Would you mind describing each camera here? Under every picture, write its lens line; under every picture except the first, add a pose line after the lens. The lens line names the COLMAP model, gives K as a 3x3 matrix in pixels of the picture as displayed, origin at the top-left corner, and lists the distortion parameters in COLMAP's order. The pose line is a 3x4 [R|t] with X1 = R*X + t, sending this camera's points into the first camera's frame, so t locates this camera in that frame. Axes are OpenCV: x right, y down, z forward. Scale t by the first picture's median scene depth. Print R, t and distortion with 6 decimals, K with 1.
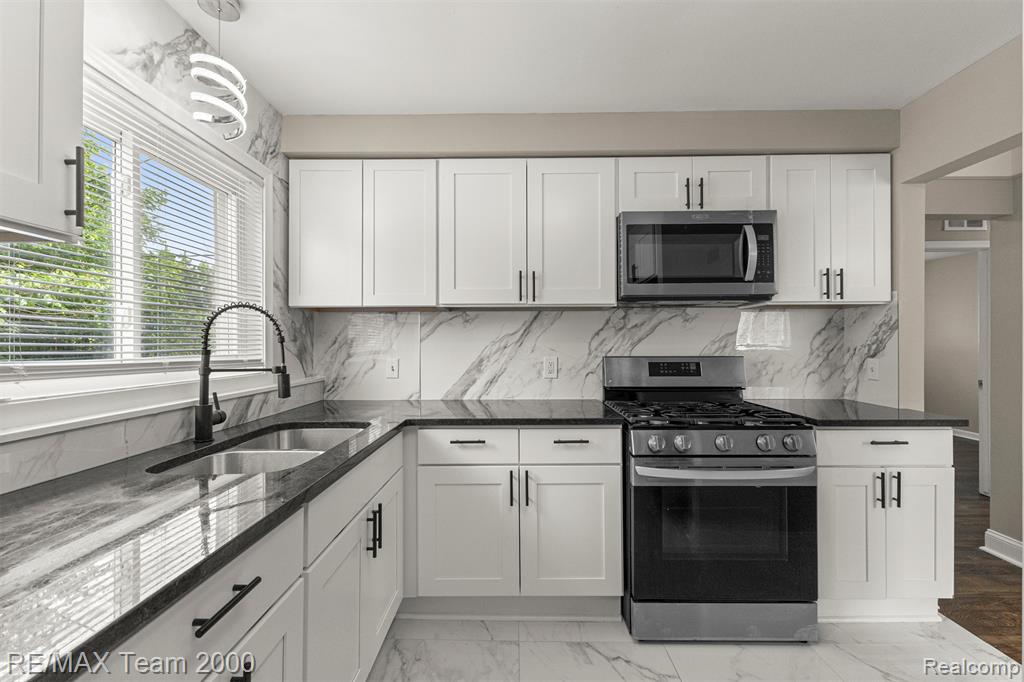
lens RADIAL K [[443.8, 0, 509.6], [0, 443.8, 343.1], [0, 0, 1]] dist [0.008012, -0.000184]
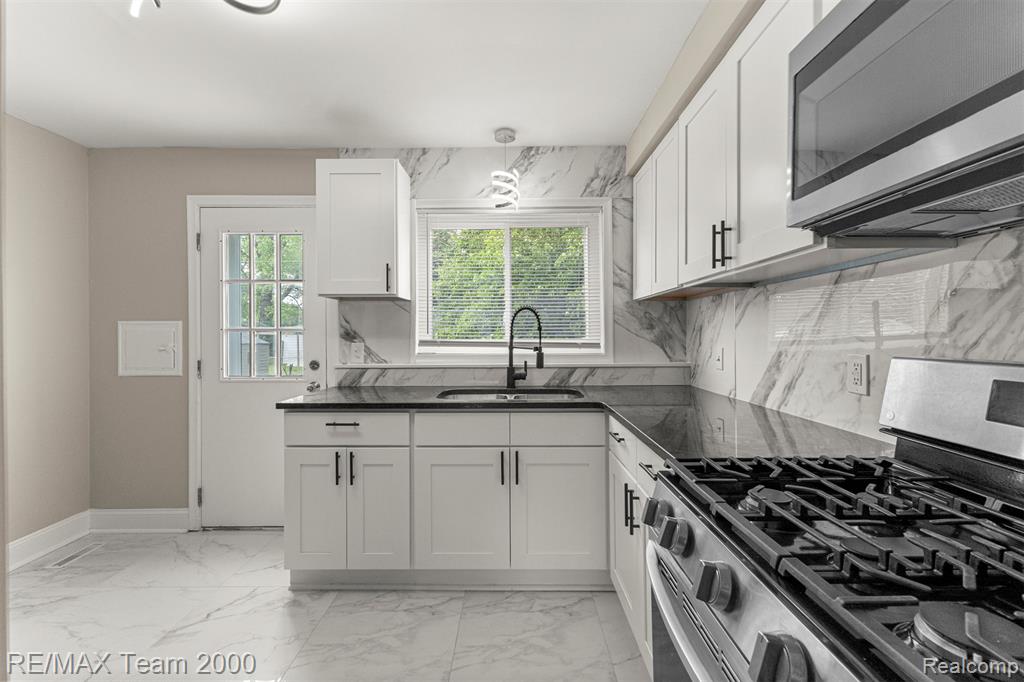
lens RADIAL K [[448.4, 0, 512.2], [0, 448.4, 326.7], [0, 0, 1]] dist [0.004166, 0.000022]
pose [[0.003672, -0.013902, -0.999897, 0.723564], [0.008310, 0.999869, -0.013872, 0.003473], [0.999959, -0.008258, 0.003787, 0.678999]]
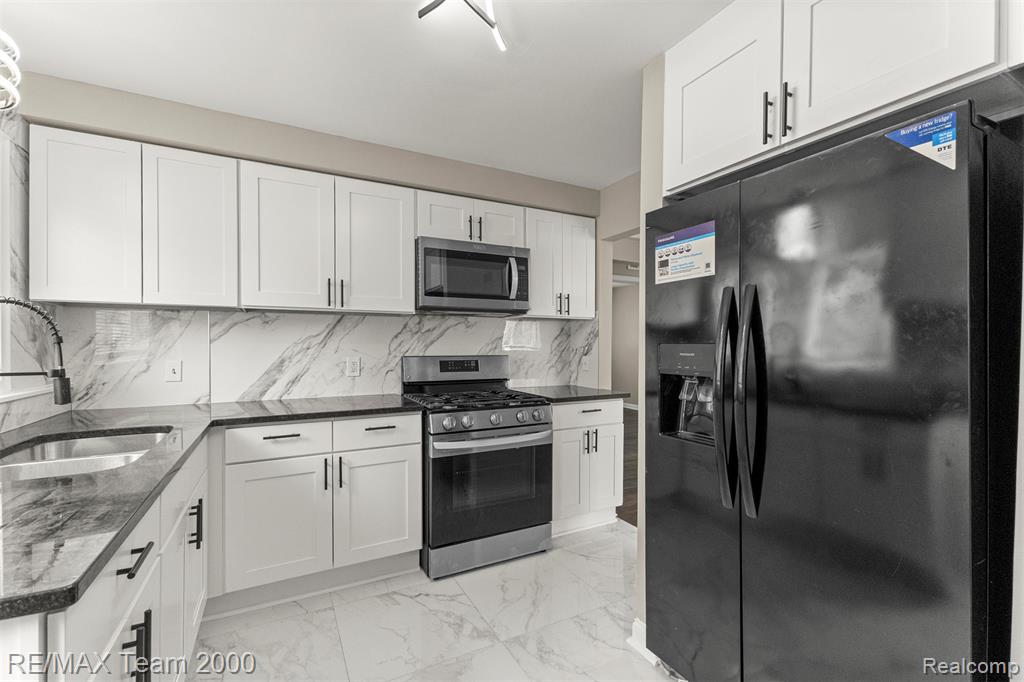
lens RADIAL K [[445.6, 0, 511.5], [0, 445.6, 345.5], [0, 0, 1]] dist [0.006342, 0.000247]
pose [[0.879376, 0.003423, 0.476115, -0.103568], [-0.005338, 0.999982, 0.002668, -0.003054], [-0.476097, -0.004887, 0.879379, -0.181203]]
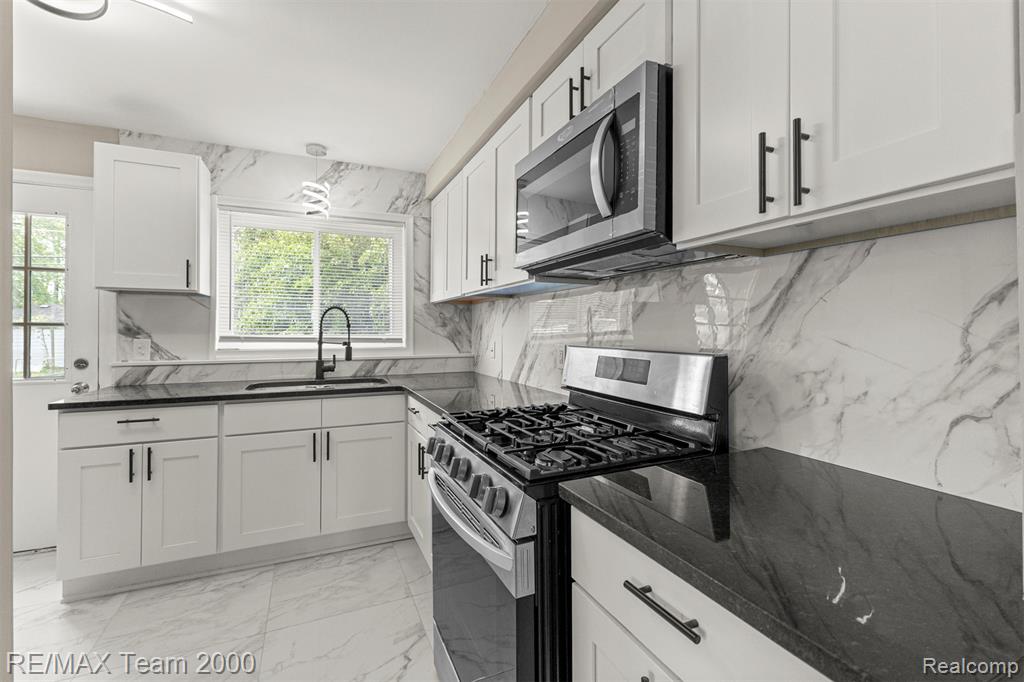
lens RADIAL K [[448.4, 0, 512.2], [0, 448.4, 326.7], [0, 0, 1]] dist [0.004166, 0.000022]
pose [[0.419070, -0.002387, -0.907951, 0.961769], [0.001471, 0.999997, -0.001949, -0.001063], [0.907953, -0.000519, 0.419072, 0.639346]]
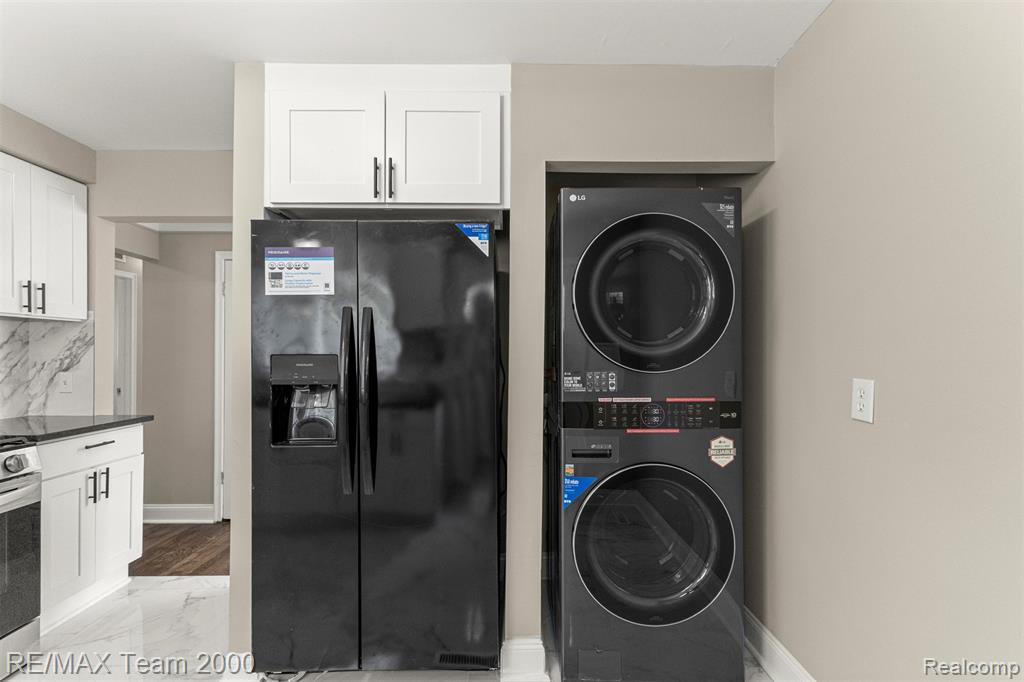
lens RADIAL K [[458.4, 0, 514.5], [0, 458.4, 348.2], [0, 0, 1]] dist [0.006636, 0.000156]
pose [[-0.016755, 0.014762, 0.999751, -0.303655], [0.001436, 0.999890, -0.014740, -0.004793], [-0.999859, 0.001188, -0.016775, -0.038398]]
